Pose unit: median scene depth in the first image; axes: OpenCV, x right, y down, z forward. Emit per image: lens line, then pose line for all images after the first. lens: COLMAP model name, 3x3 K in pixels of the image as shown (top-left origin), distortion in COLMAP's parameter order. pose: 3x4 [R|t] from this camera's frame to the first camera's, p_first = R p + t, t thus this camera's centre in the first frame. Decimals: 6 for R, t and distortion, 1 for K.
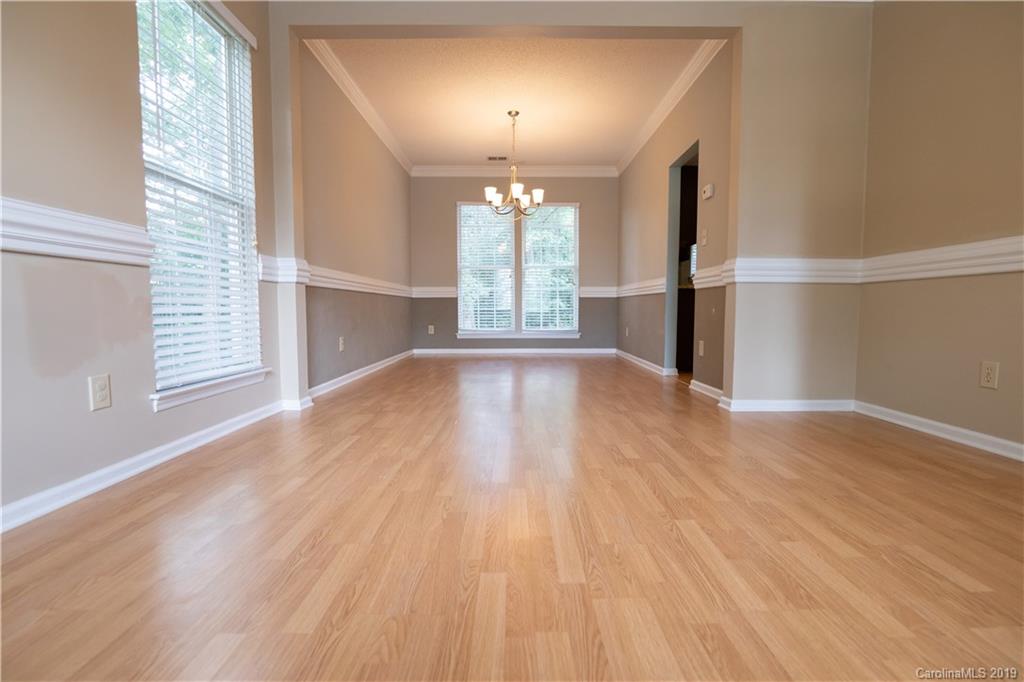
lens RADIAL K [[469.9, 0, 516.3], [0, 469.9, 344.0], [0, 0, 1]] dist [-0.022096, 0.005301]
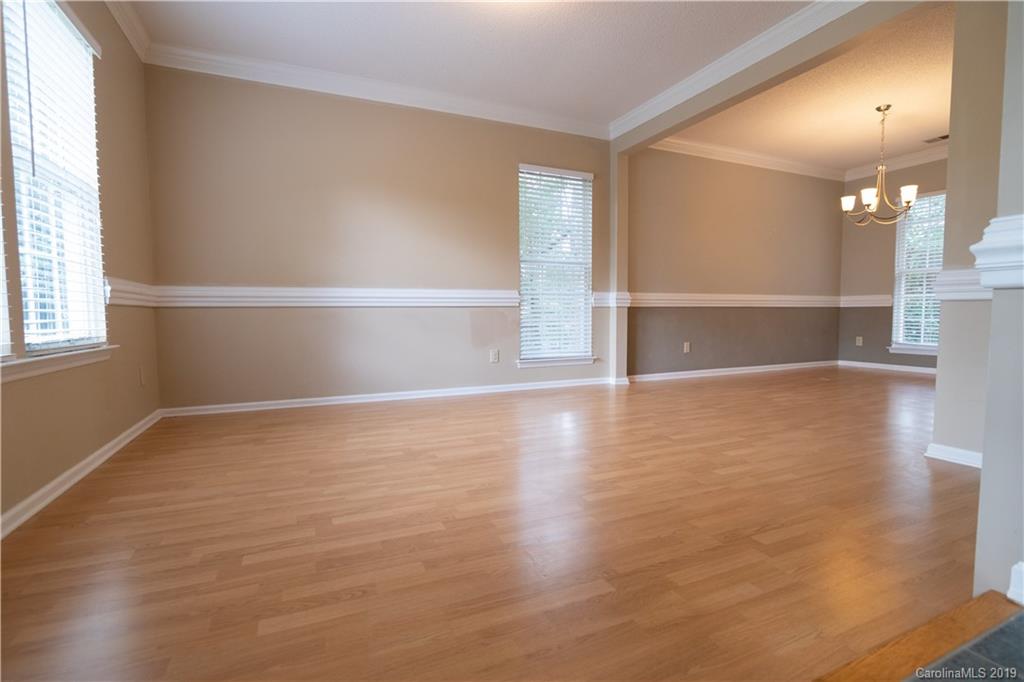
lens RADIAL K [[469.9, 0, 516.3], [0, 469.9, 344.0], [0, 0, 1]] dist [-0.022096, 0.005301]
pose [[0.415259, 0.058547, -0.907817, 0.895715], [-0.061642, 0.997444, 0.036131, -0.038912], [0.907612, 0.040957, 0.417806, -0.008927]]
